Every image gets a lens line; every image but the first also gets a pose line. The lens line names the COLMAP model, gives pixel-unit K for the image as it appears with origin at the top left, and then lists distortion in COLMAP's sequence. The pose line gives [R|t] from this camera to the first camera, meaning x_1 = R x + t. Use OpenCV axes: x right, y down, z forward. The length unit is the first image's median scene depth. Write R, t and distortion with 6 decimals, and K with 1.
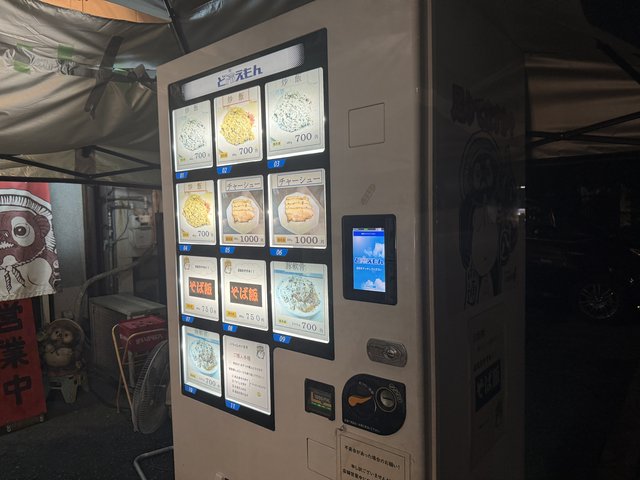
lens RADIAL K [[434.1, 0, 320.2], [0, 434.1, 241.6], [0, 0, 1]] dist [0.011064, -0.032048]
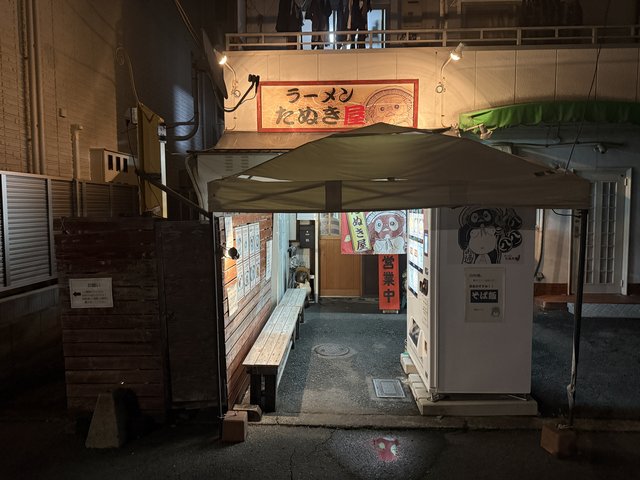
lens RADIAL K [[434.1, 0, 319.6], [0, 434.1, 240.1], [0, 0, 1]] dist [0.011064, -0.032048]
pose [[0.594996, 0.075770, -0.800149, 0.866578], [-0.047612, 0.997121, 0.059018, -0.053533], [0.802317, 0.002981, 0.596890, -0.621783]]
